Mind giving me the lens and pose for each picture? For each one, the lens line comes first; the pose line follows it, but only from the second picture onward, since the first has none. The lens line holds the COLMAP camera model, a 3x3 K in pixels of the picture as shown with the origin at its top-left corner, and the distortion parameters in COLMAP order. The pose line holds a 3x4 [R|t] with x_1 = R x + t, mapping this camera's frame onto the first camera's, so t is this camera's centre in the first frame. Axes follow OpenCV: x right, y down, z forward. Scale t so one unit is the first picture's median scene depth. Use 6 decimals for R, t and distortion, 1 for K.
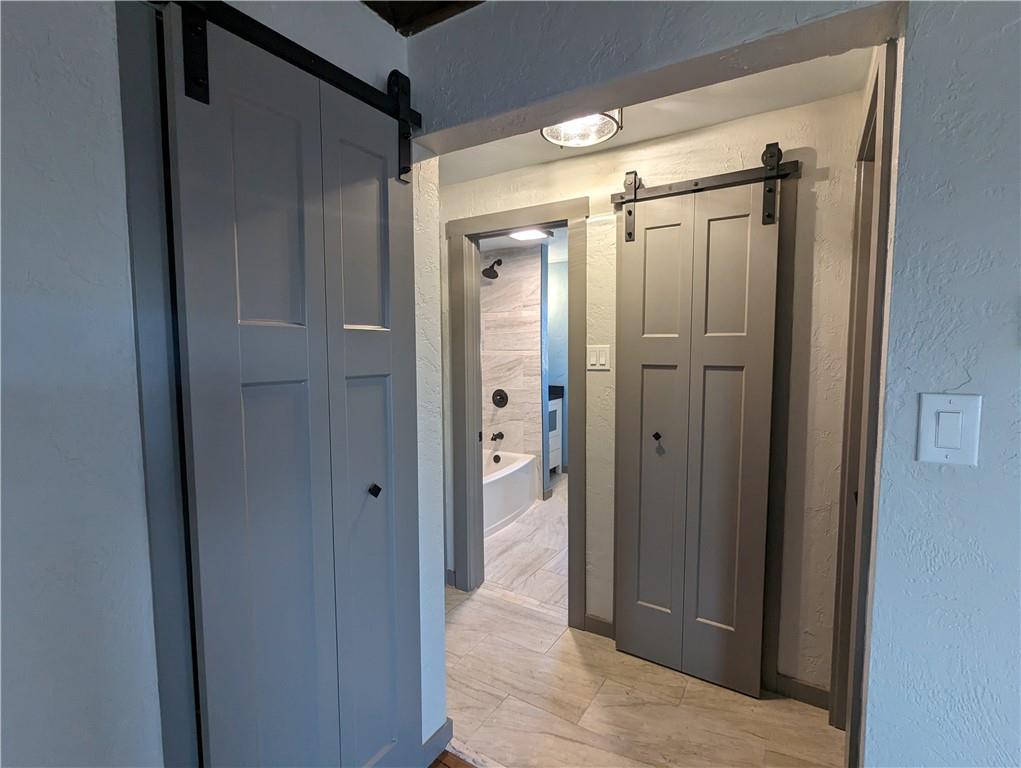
lens RADIAL K [[488.0, 0, 509.9], [0, 488.0, 384.4], [0, 0, 1]] dist [-0.001556, -0.001904]
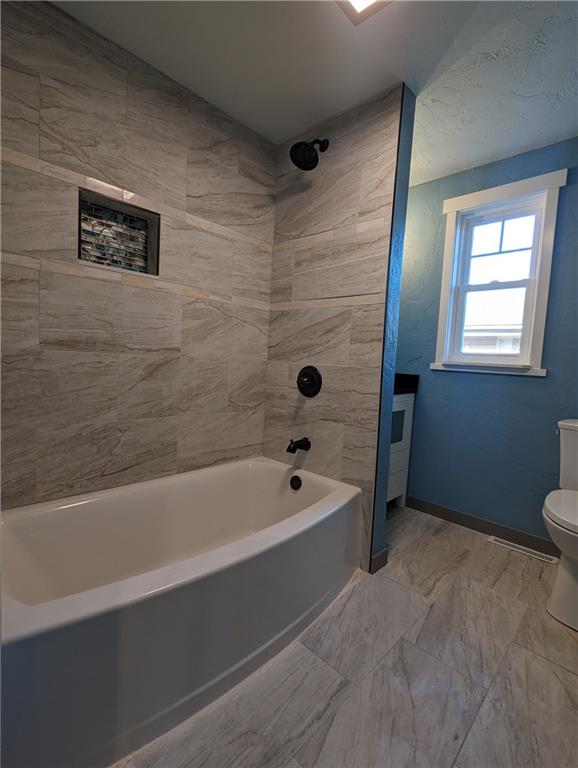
lens RADIAL K [[367.1, 0, 289.0], [0, 367.1, 384.9], [0, 0, 1]] dist [-0.001556, -0.001904]
pose [[0.977370, 0.077347, -0.196887, 0.044443], [-0.078622, 0.996904, 0.001348, 0.034606], [0.196382, 0.014163, 0.980425, 0.568250]]
